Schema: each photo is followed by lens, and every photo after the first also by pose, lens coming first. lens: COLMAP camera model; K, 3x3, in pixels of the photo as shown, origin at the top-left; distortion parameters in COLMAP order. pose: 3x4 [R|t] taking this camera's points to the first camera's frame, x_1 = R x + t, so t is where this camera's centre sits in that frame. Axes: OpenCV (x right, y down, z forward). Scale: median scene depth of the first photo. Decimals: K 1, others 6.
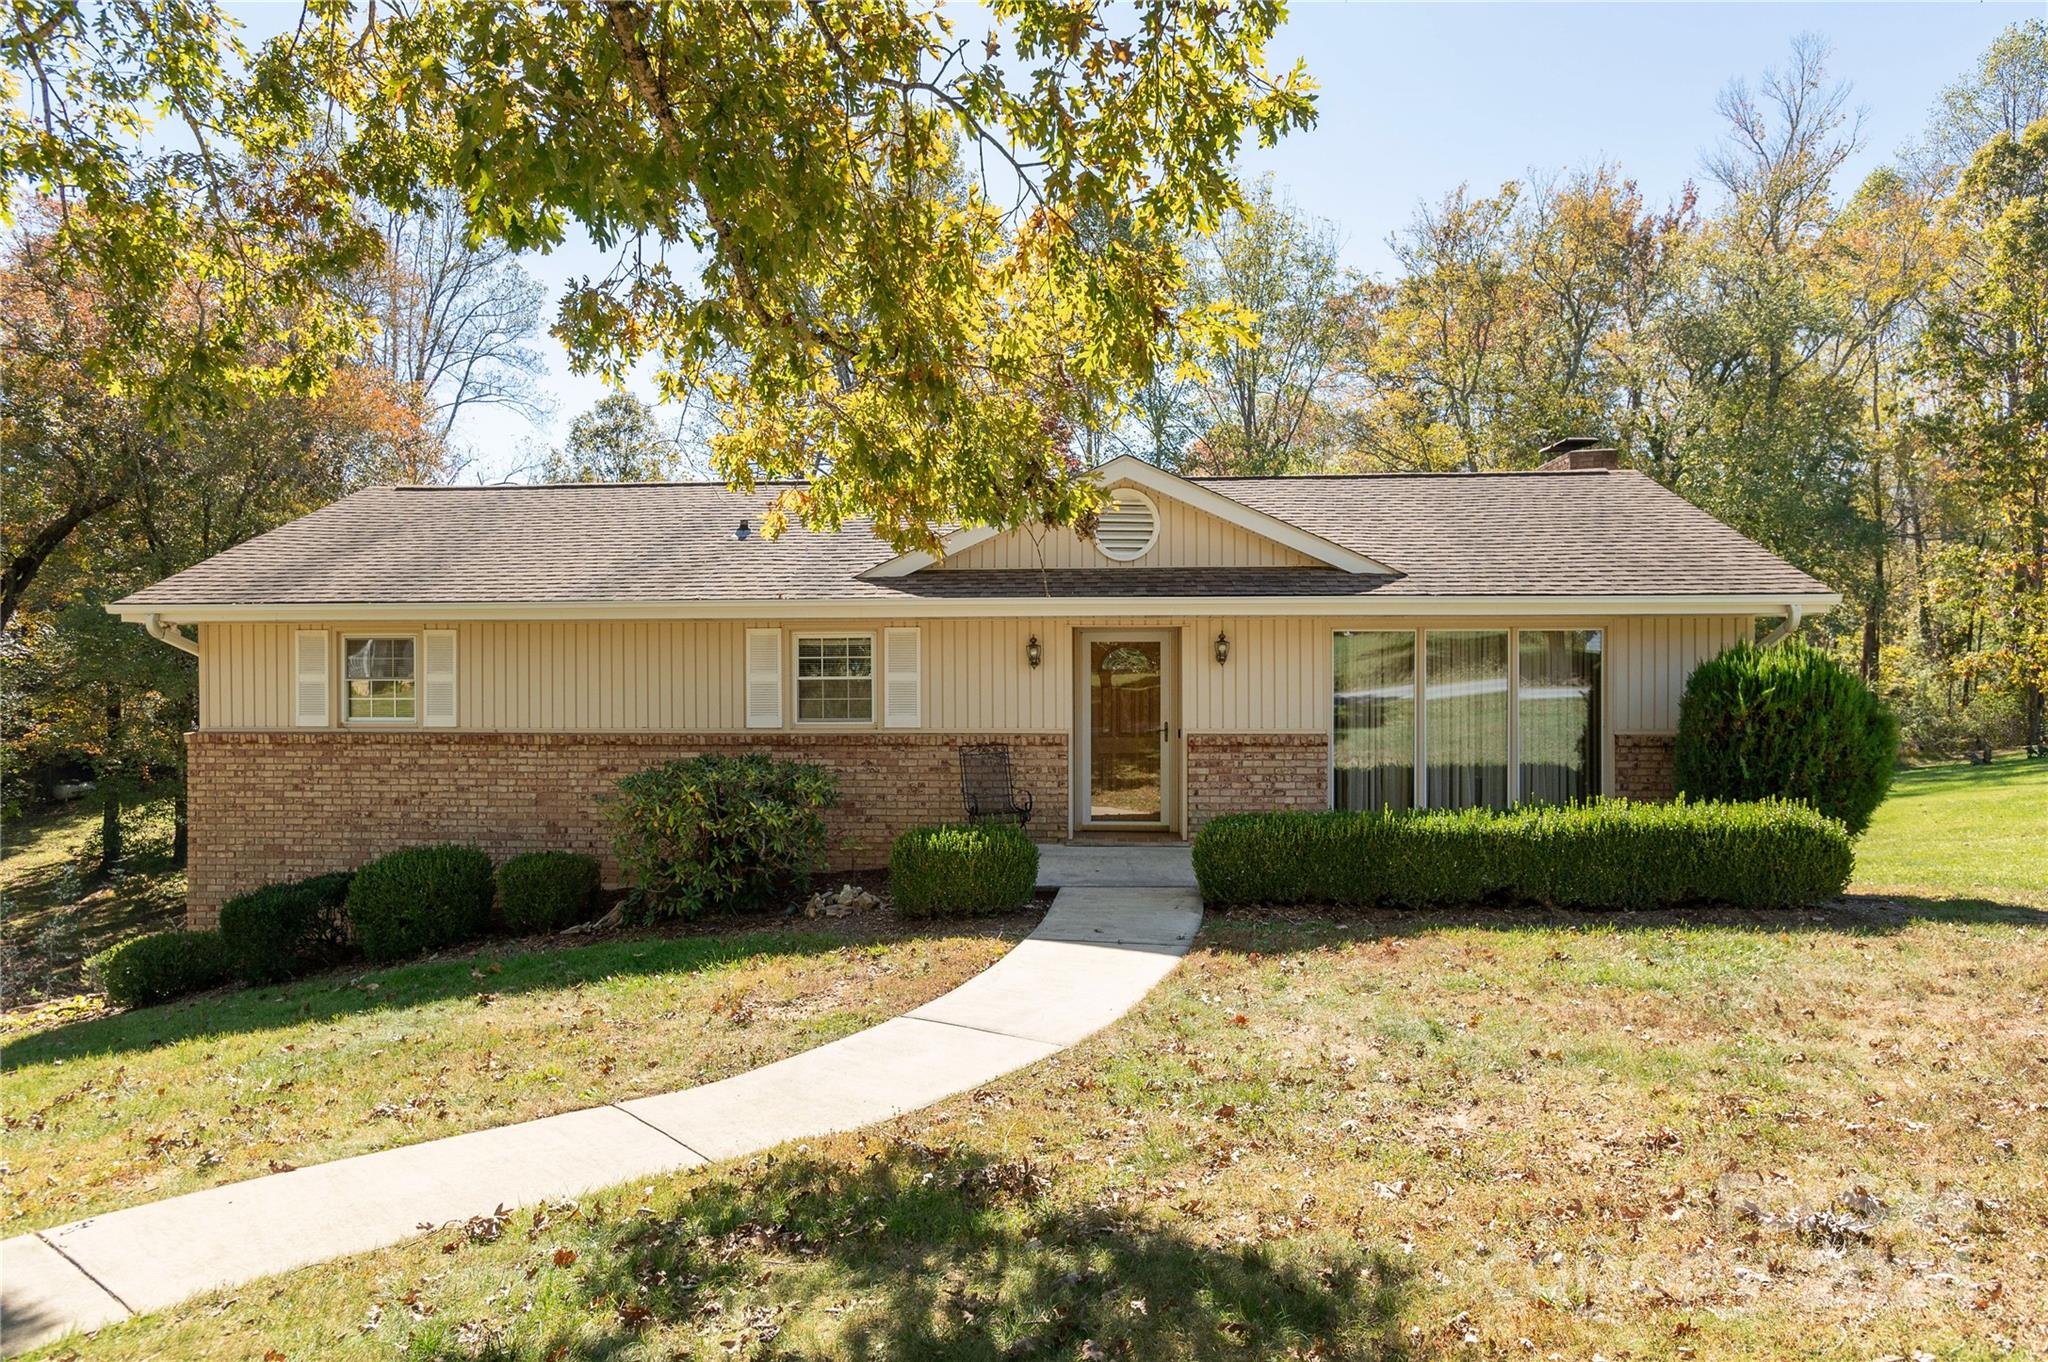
lens RADIAL K [[1160.5, 0, 1024.1], [0, 1160.5, 679.0], [0, 0, 1]] dist [-0.007252, 0.000121]
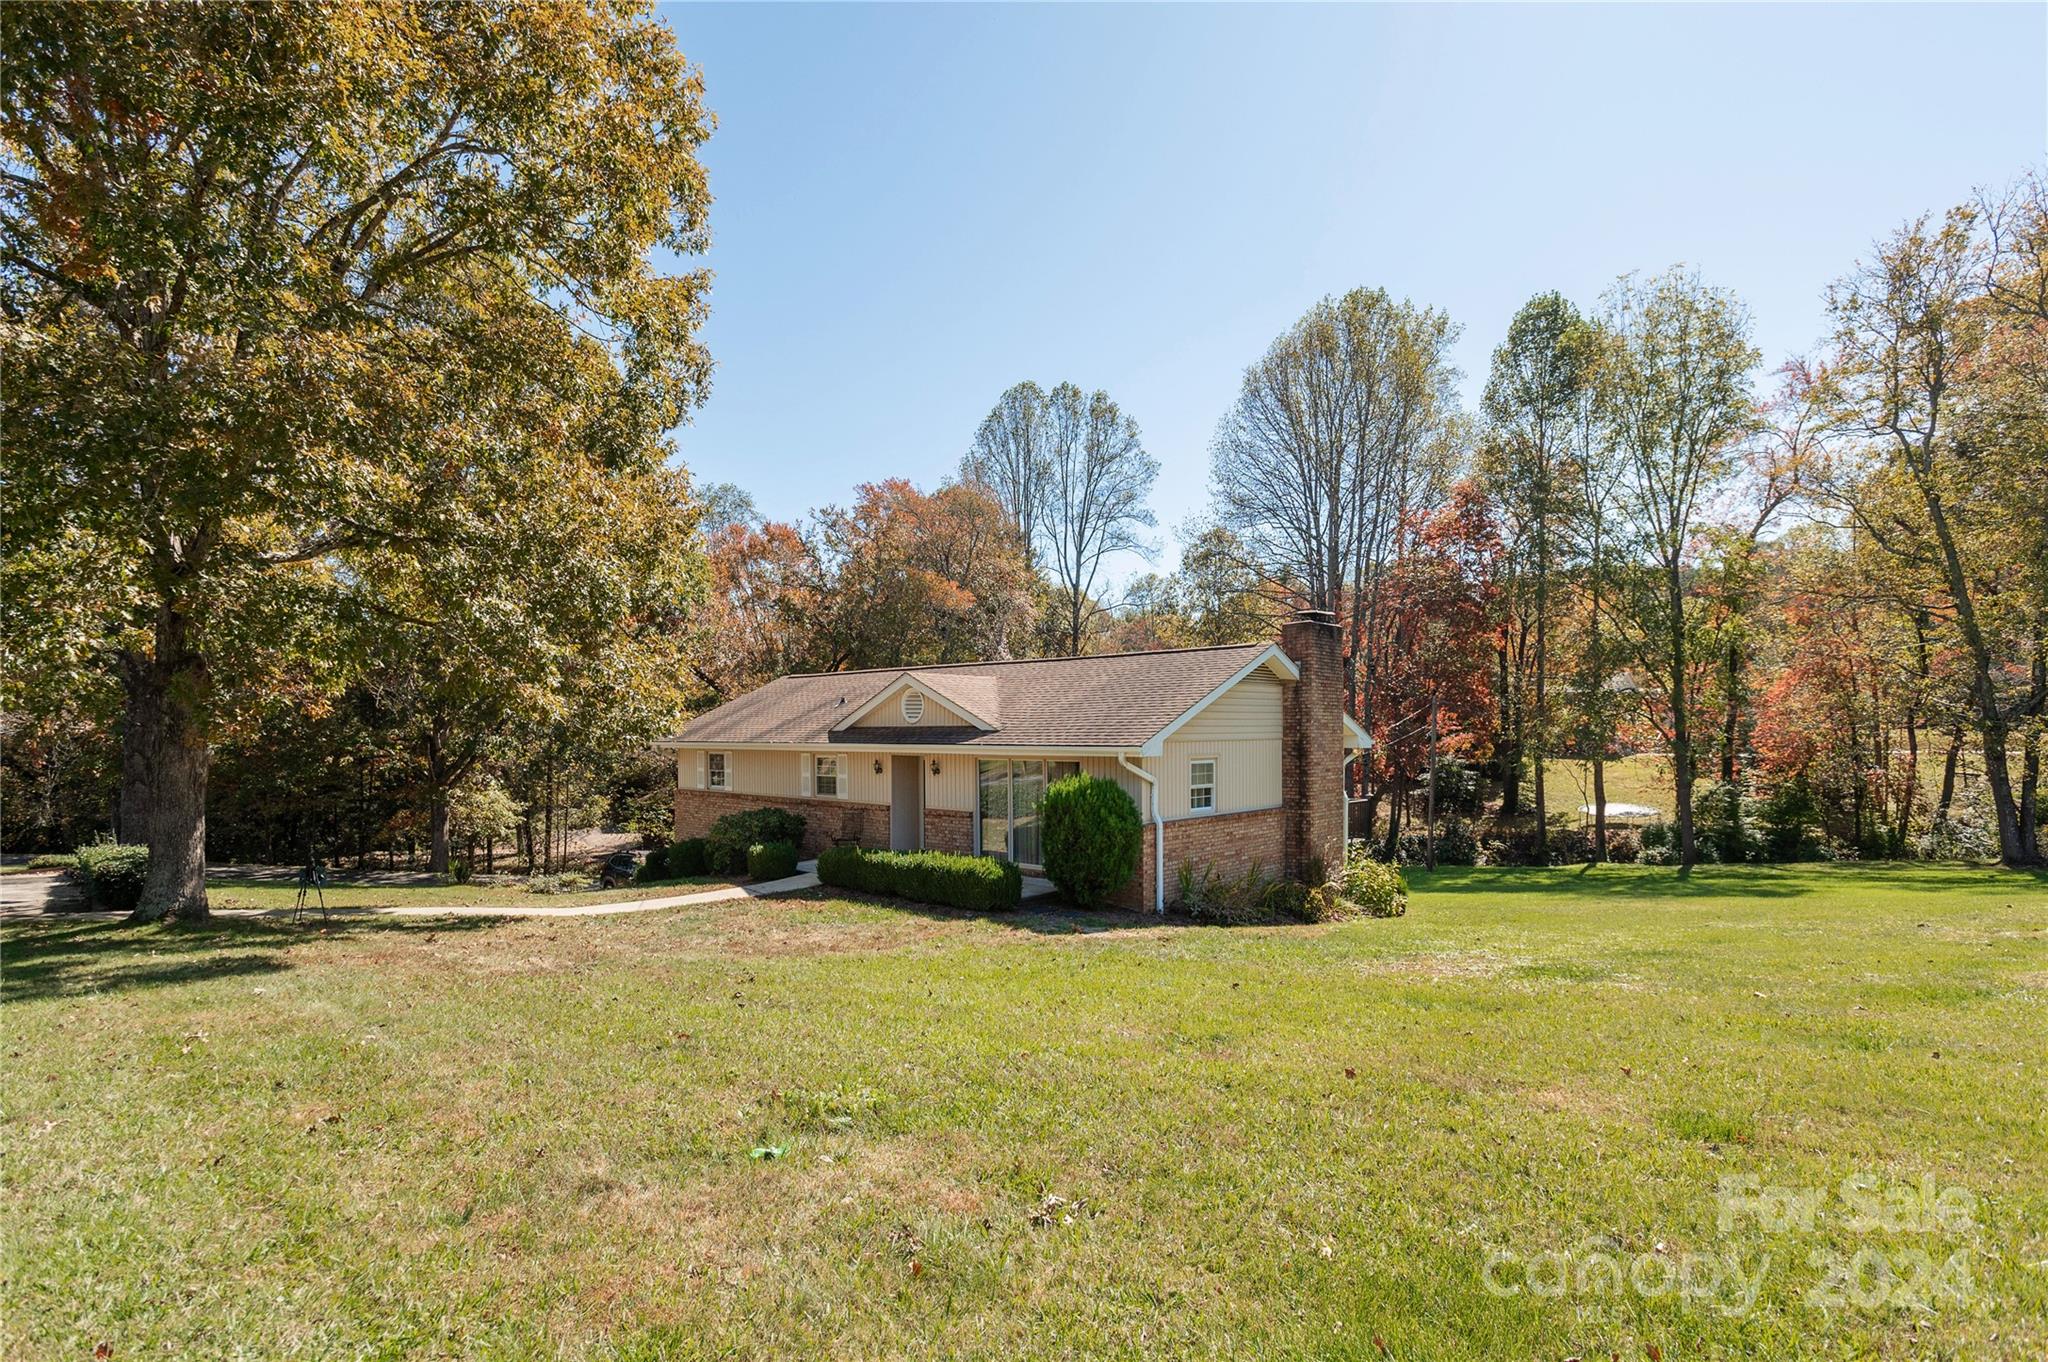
lens RADIAL K [[973.9, 0, 1020.6], [0, 973.9, 697.0], [0, 0, 1]] dist [-0.027038, 0.000940]
pose [[0.775492, -0.025313, -0.630850, 1.338598], [0.011777, 0.999602, -0.025631, -0.101563], [0.631248, 0.012447, 0.775481, -0.231072]]
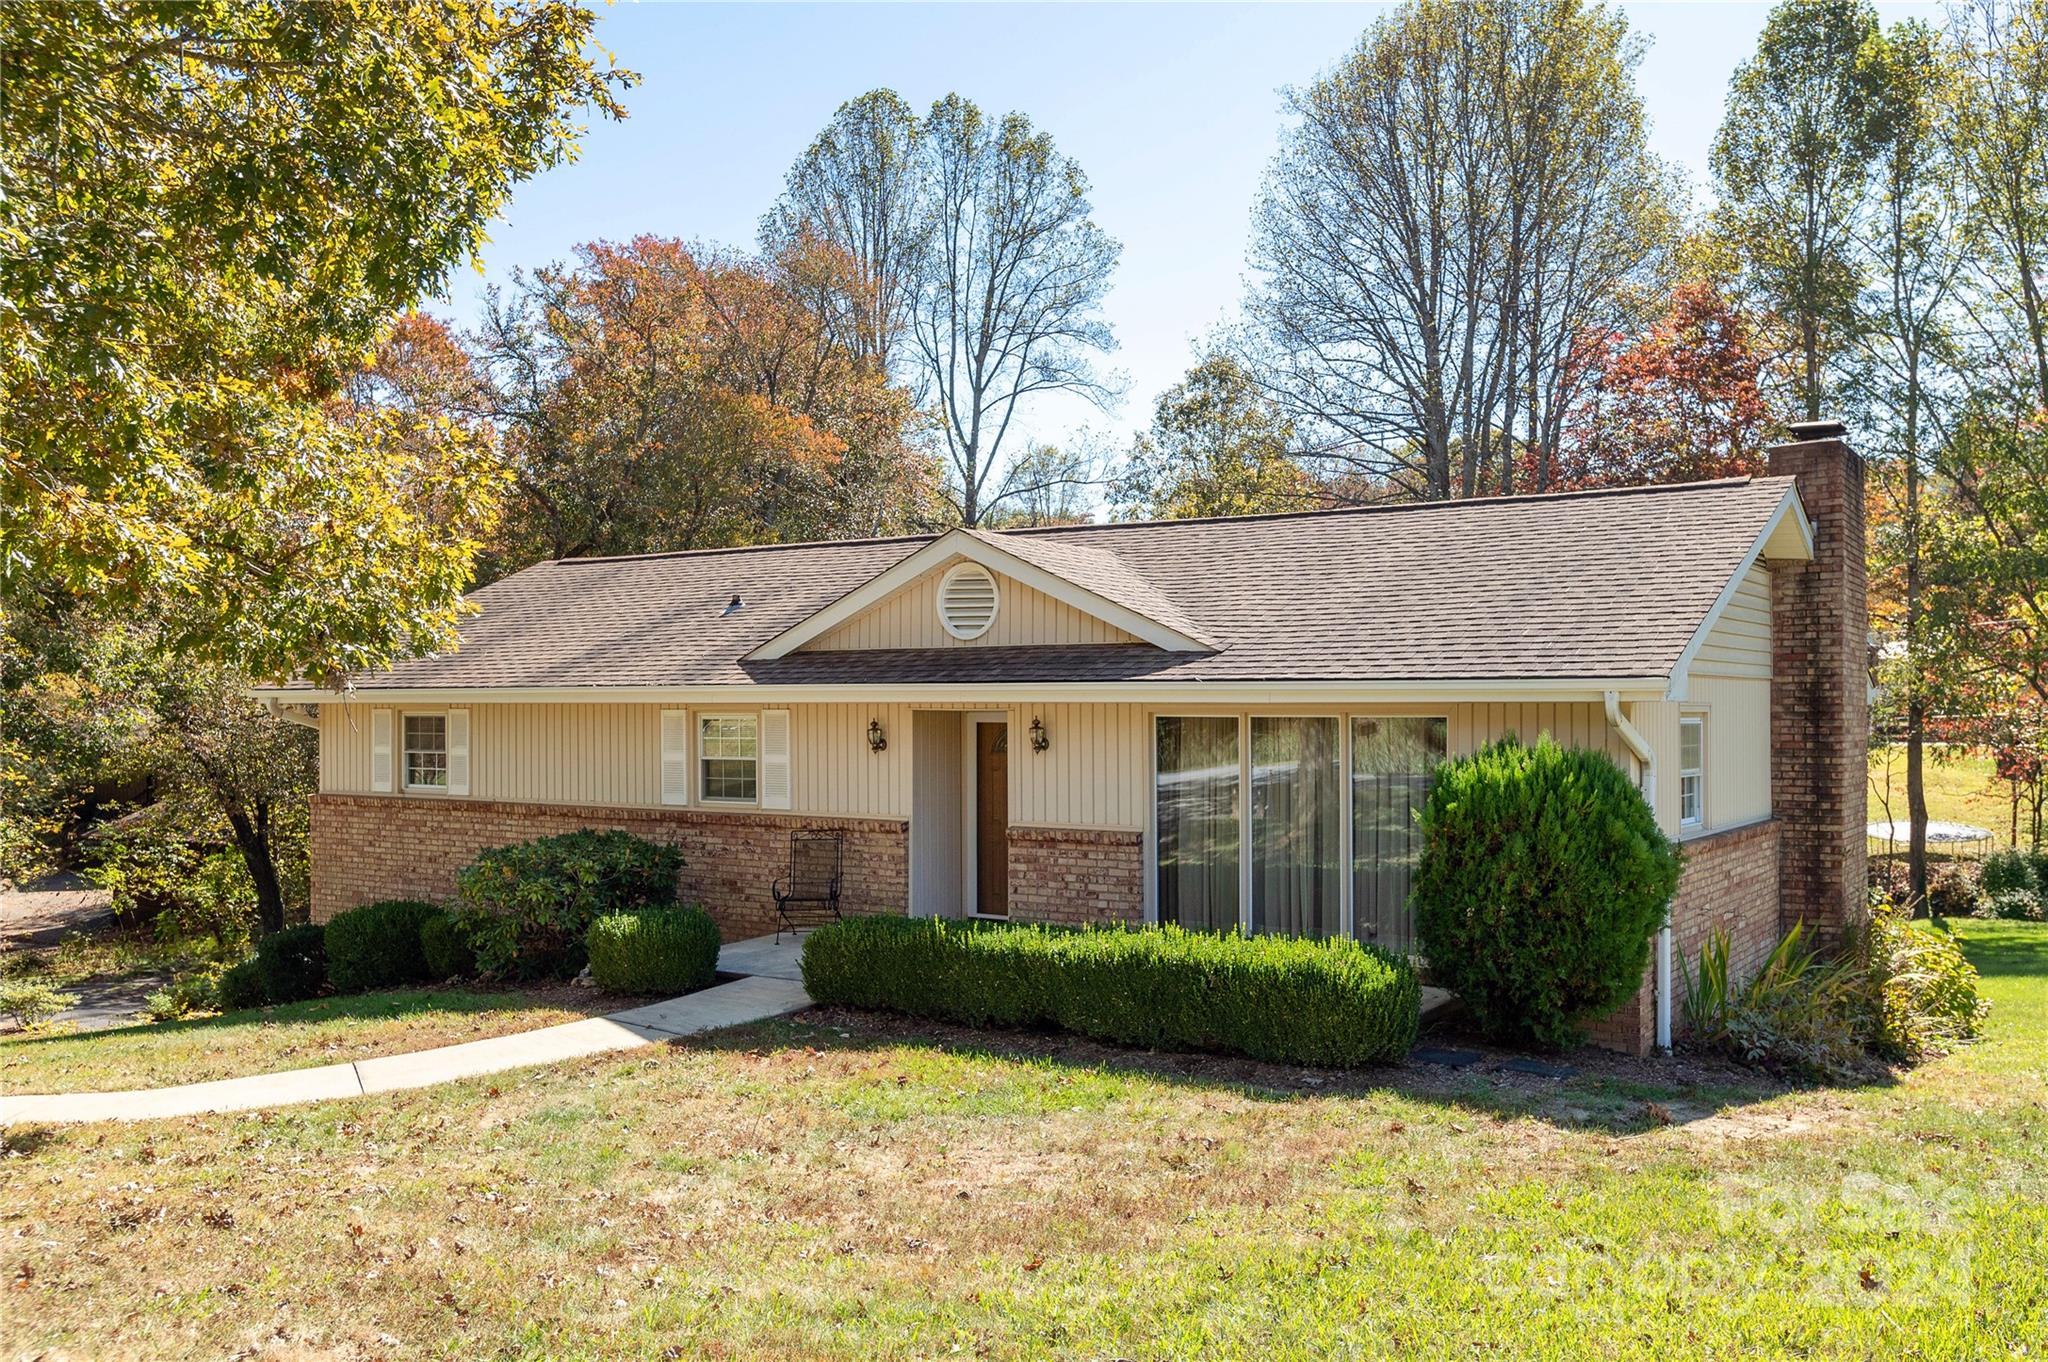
lens RADIAL K [[1490.3, 0, 1023.4], [0, 1490.3, 676.8], [0, 0, 1]] dist [0.002386, -0.003824]
pose [[0.890931, -0.008545, -0.454058, 0.680370], [-0.000078, 0.999820, -0.018969, -0.048909], [0.454139, 0.016935, 0.890770, -0.062236]]
